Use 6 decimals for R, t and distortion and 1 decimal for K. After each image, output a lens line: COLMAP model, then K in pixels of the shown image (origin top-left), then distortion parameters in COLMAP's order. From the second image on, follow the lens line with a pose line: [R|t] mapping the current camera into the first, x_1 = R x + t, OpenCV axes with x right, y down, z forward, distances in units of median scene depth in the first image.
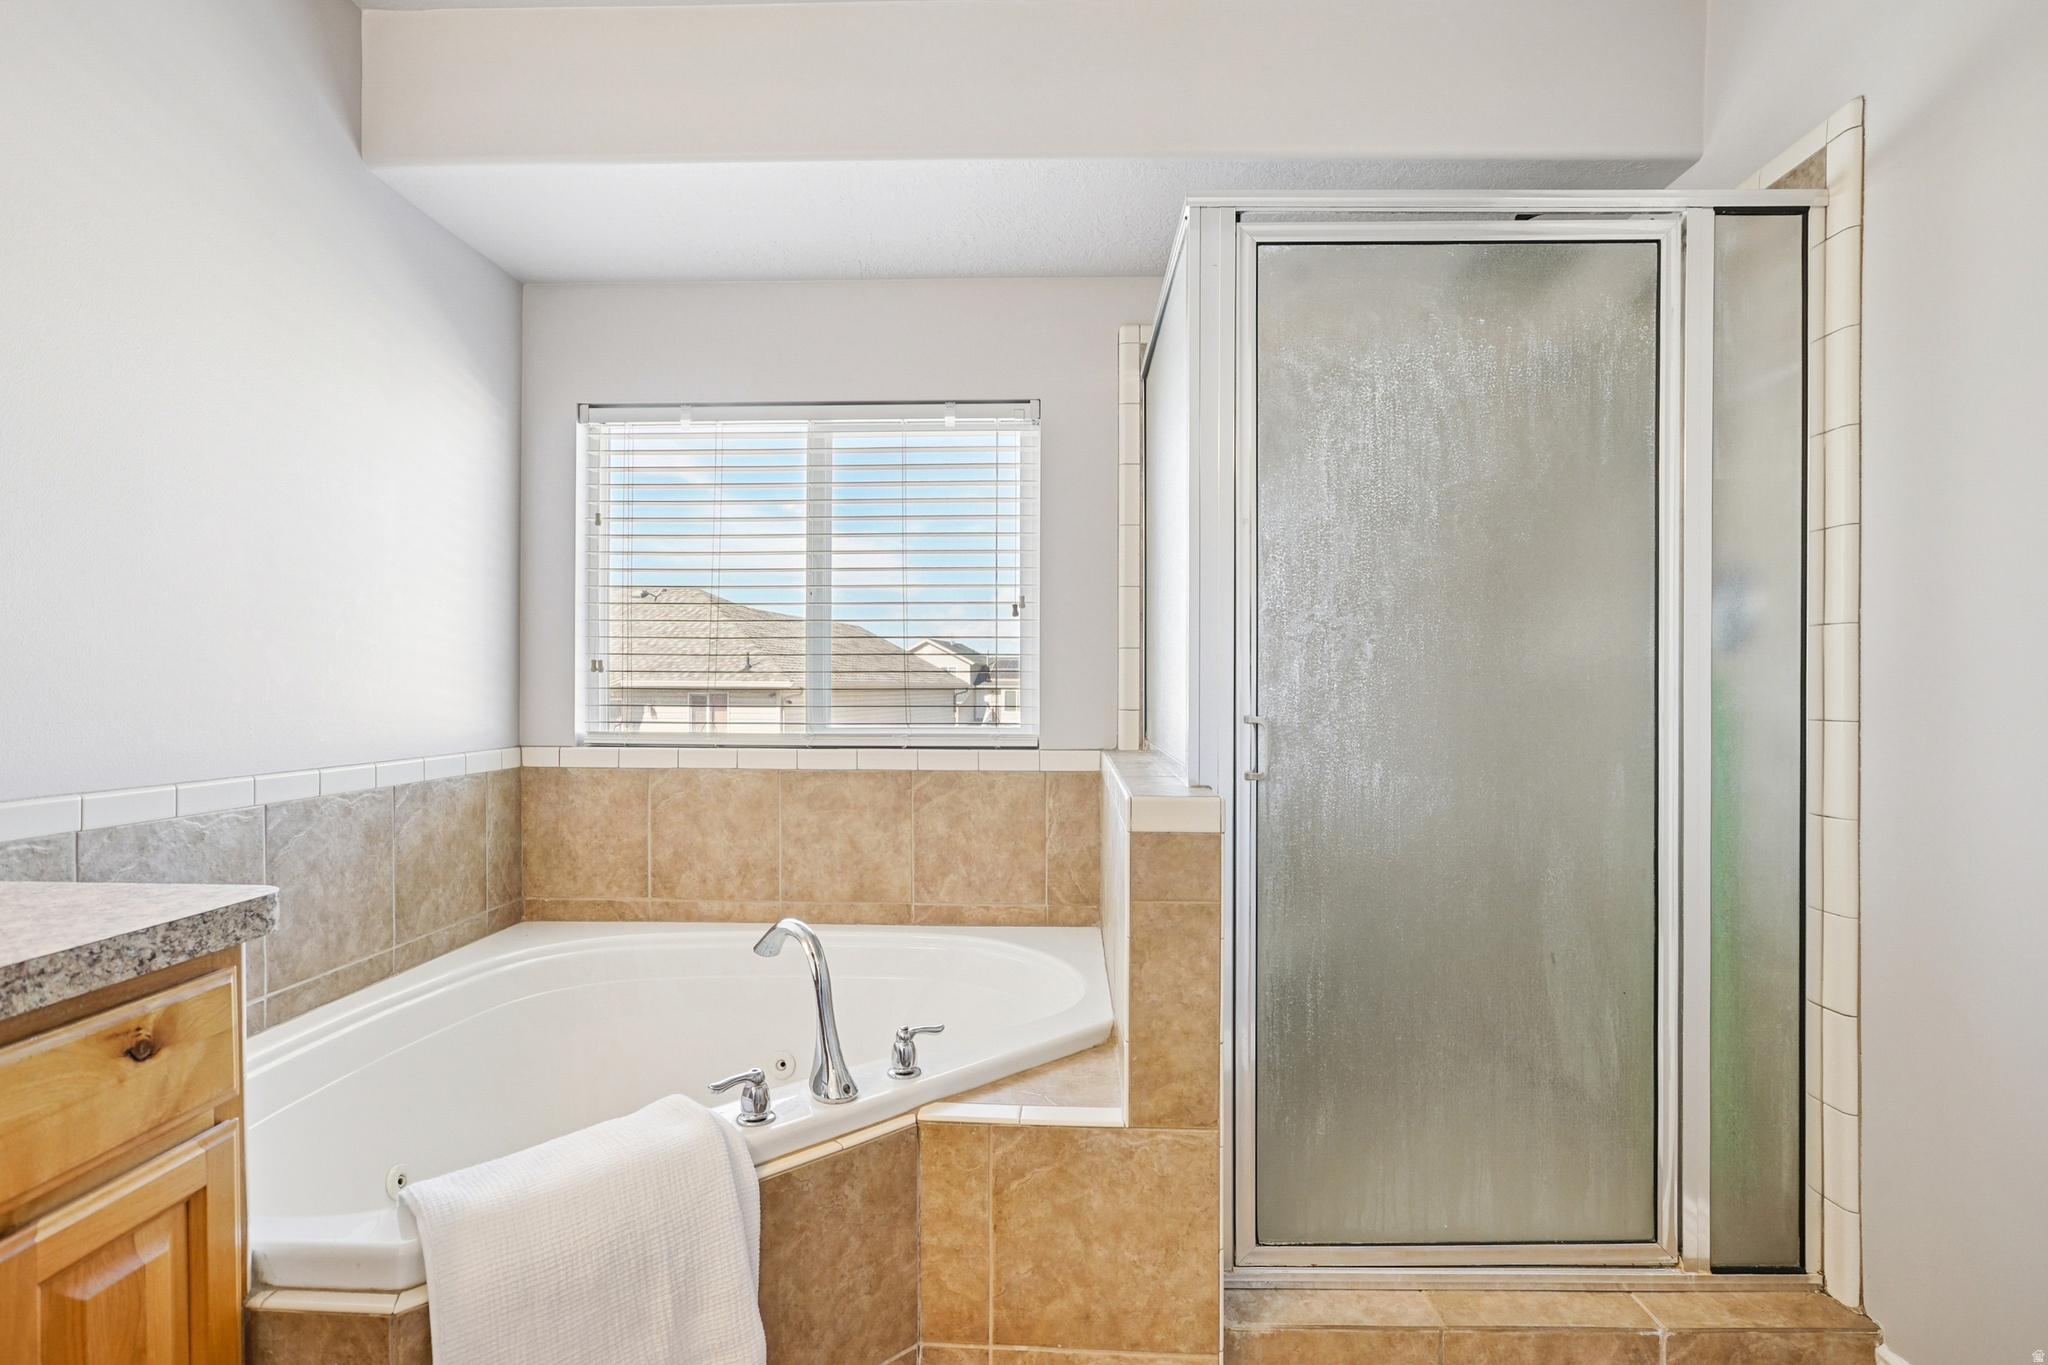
lens RADIAL K [[981.5, 0, 1038.4], [0, 981.5, 692.3], [0, 0, 1]] dist [-0.049669, 0.021262]
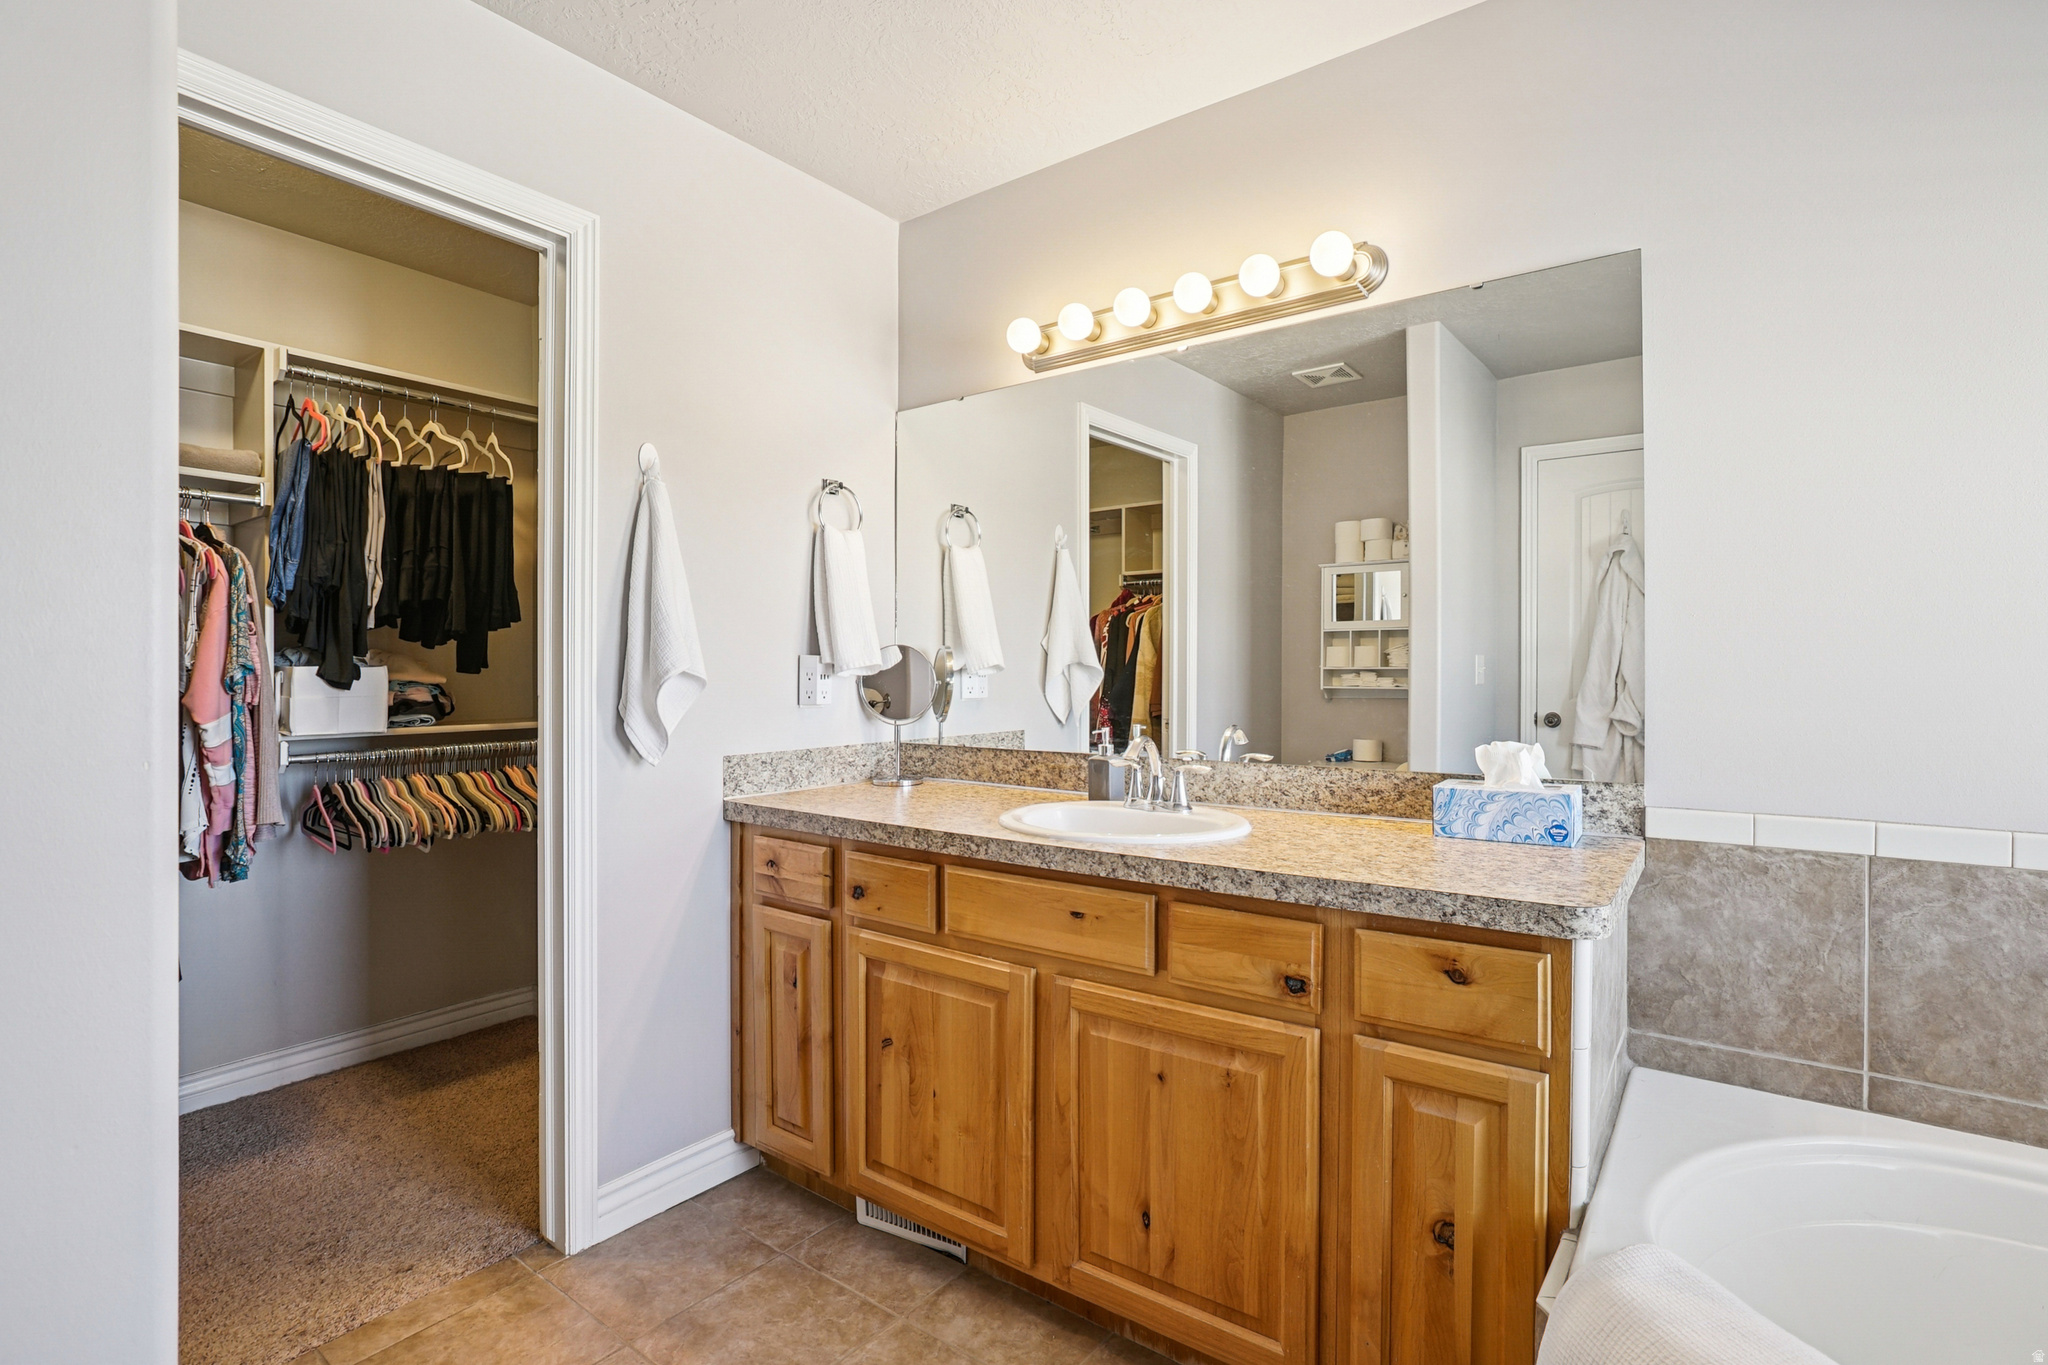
lens RADIAL K [[950.0, 0, 1037.2], [0, 950.0, 685.2], [0, 0, 1]] dist [-0.055613, 0.021106]
pose [[-0.569623, 0.008796, -0.821859, 0.601230], [-0.005610, 0.999878, 0.014589, -0.089048], [0.821887, 0.012921, -0.569504, 1.260210]]
